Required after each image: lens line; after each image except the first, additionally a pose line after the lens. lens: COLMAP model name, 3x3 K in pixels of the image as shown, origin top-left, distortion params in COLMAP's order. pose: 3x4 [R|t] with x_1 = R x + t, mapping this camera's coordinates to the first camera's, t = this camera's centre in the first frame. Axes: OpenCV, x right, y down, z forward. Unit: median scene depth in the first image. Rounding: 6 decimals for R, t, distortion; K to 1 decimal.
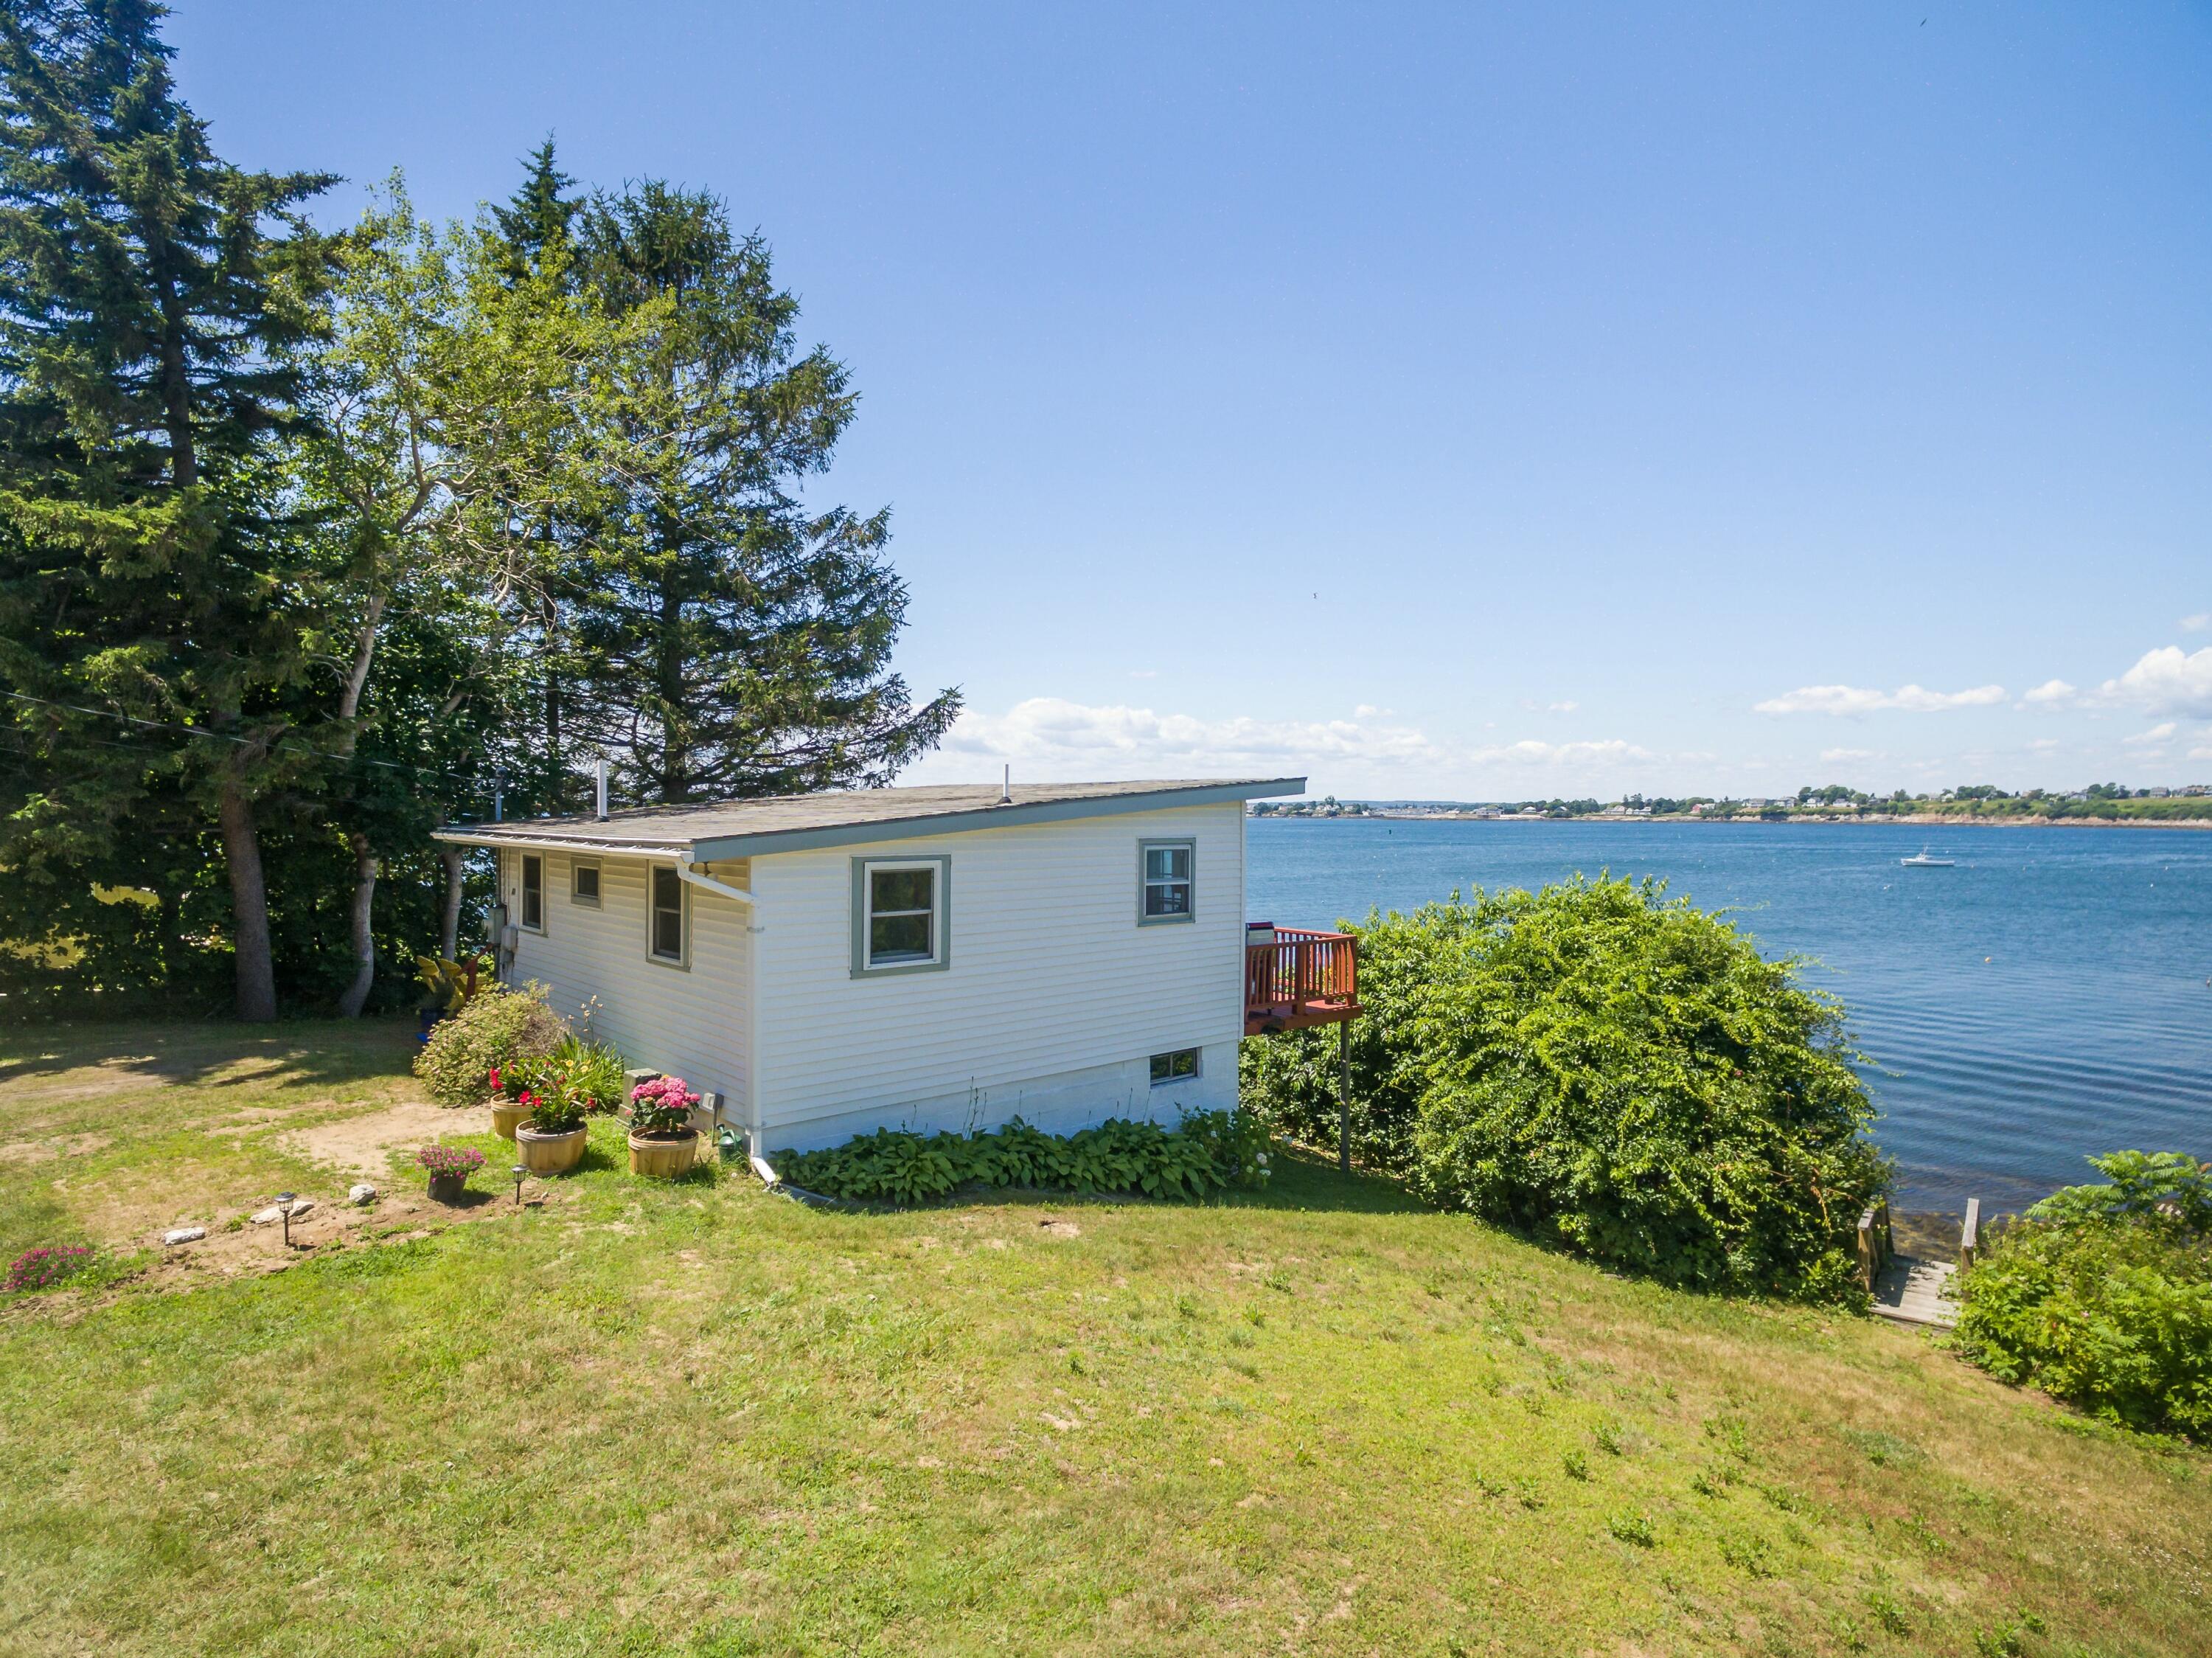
lens RADIAL K [[1229.3, 0, 1105.5], [0, 1229.3, 786.0], [0, 0, 1]] dist [0.017363, 0.000022]
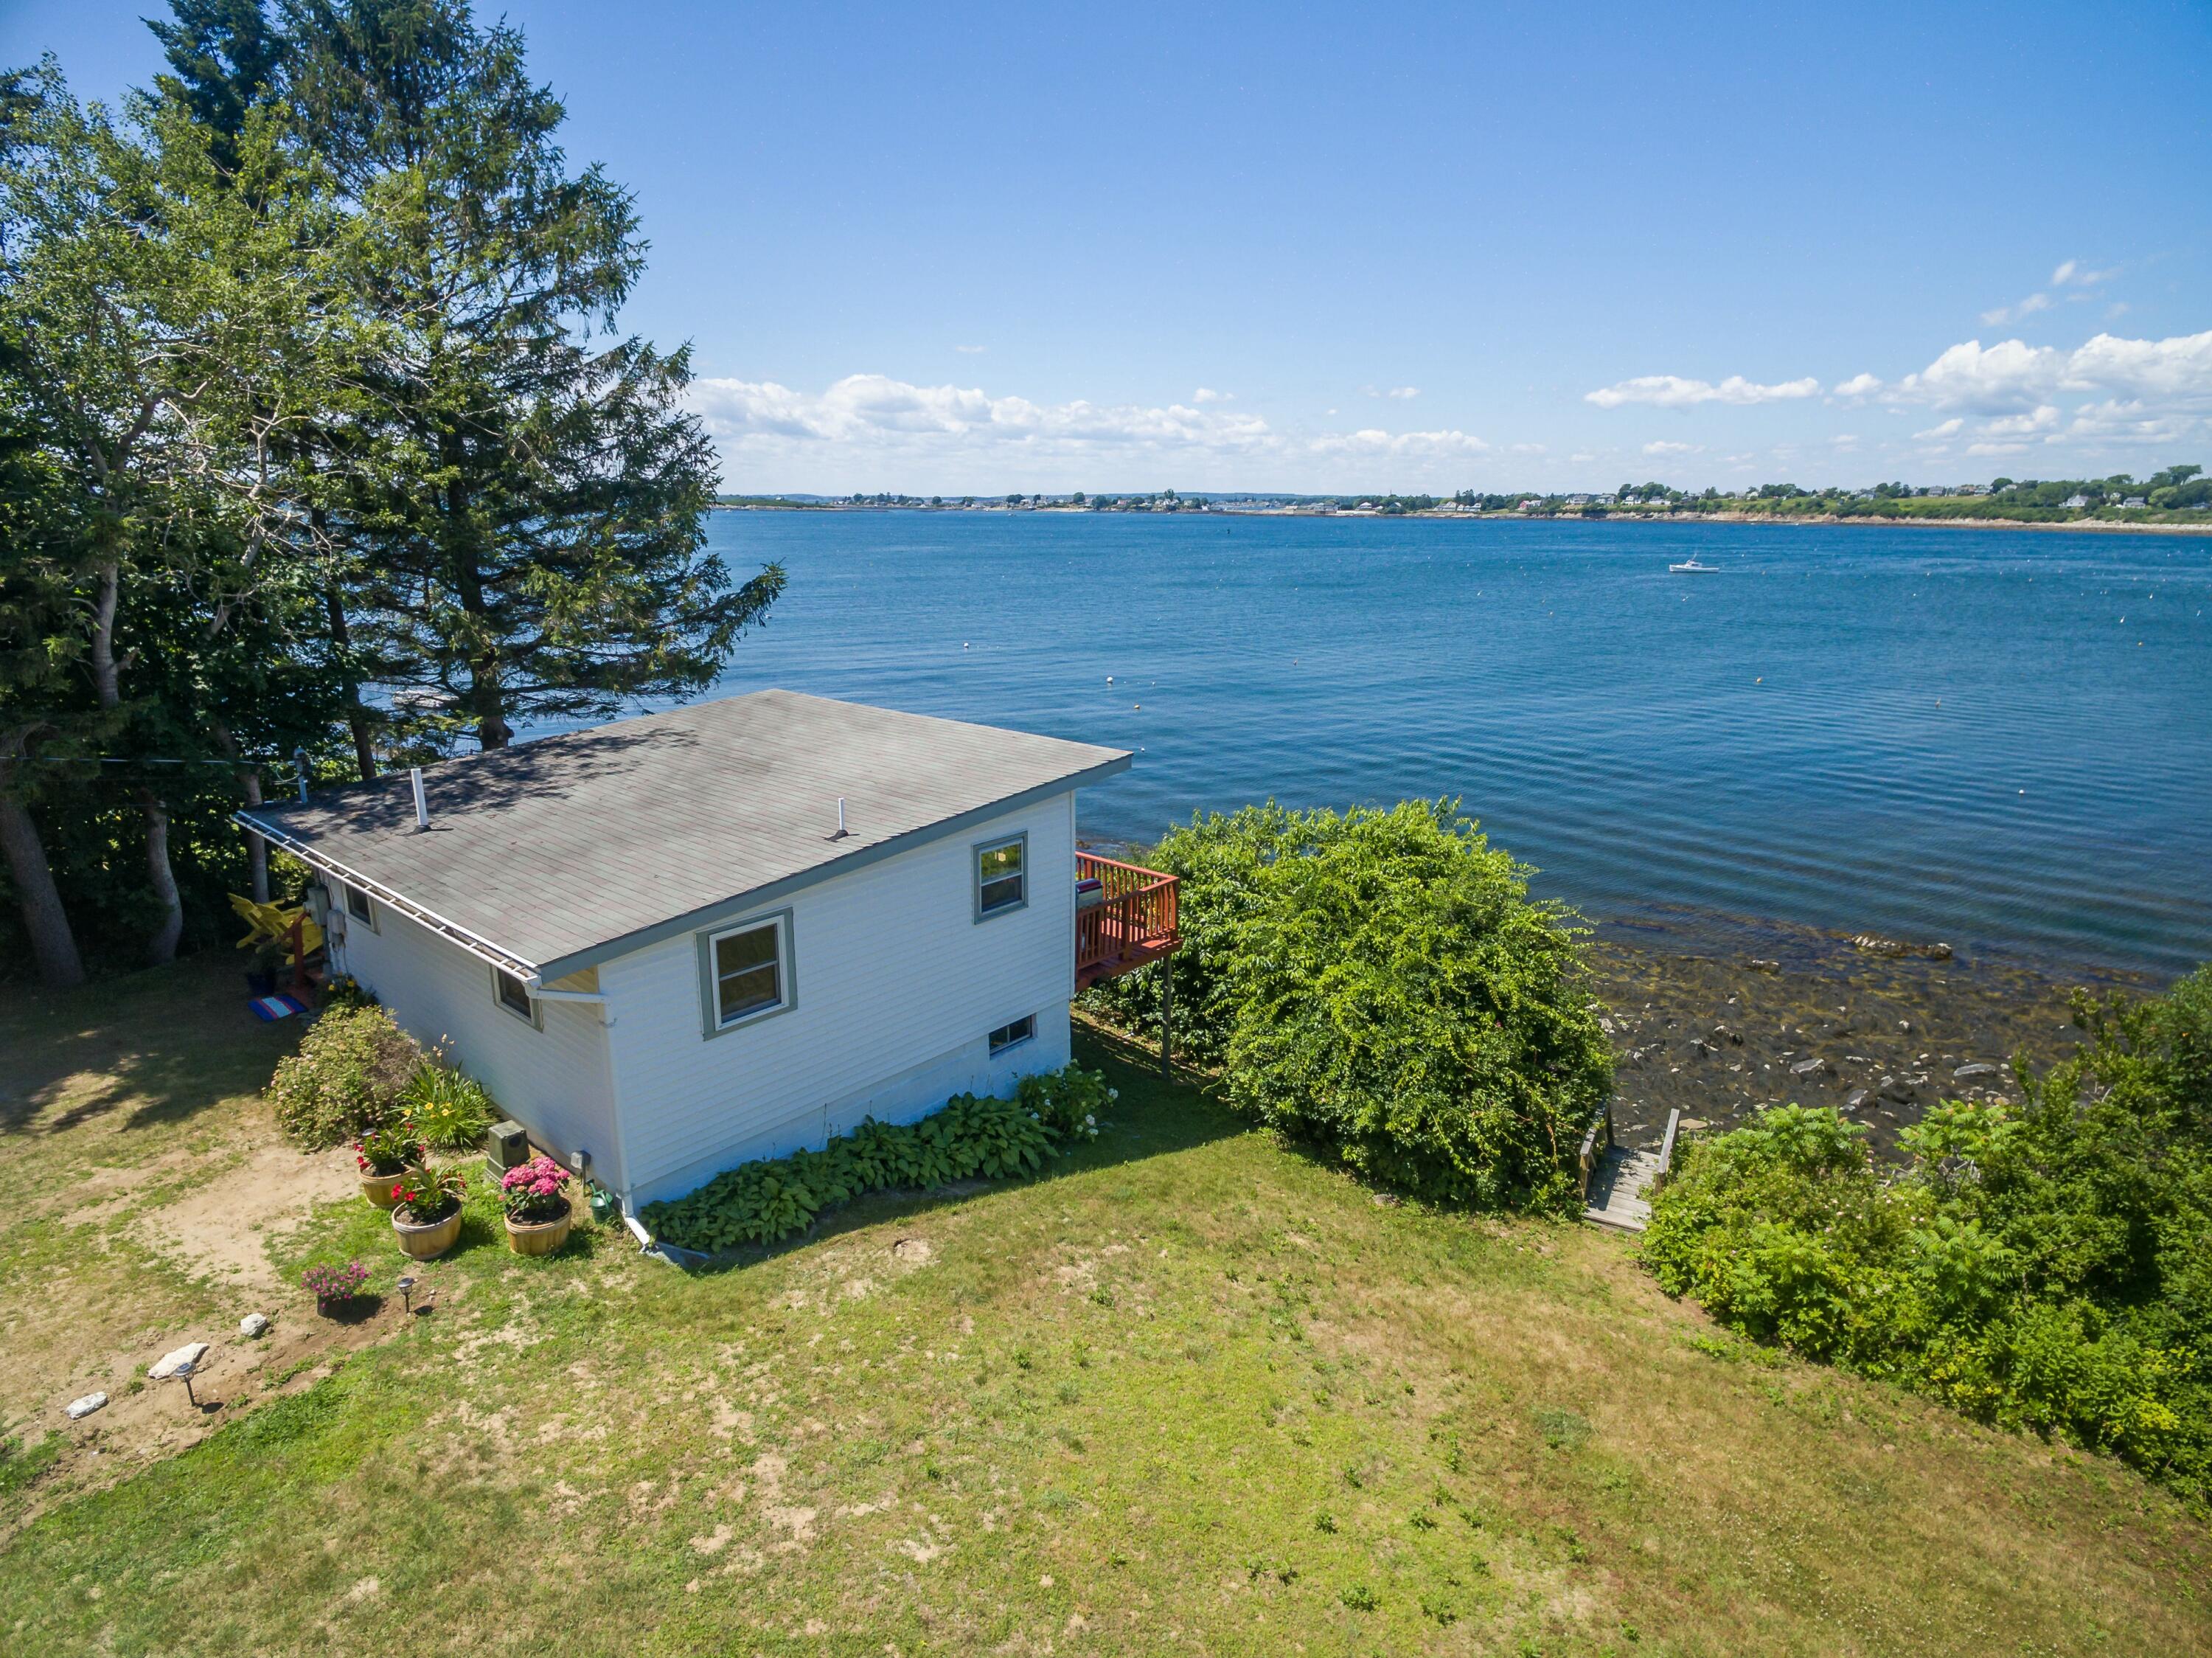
lens RADIAL K [[1247.0, 0, 1101.6], [0, 1247.0, 778.5], [0, 0, 1]] dist [0.017921, 0.003814]
pose [[0.991853, -0.031828, 0.123347, 0.006504], [0.001554, 0.971234, 0.238122, -0.272868], [-0.127378, -0.235991, 0.963371, -0.026185]]
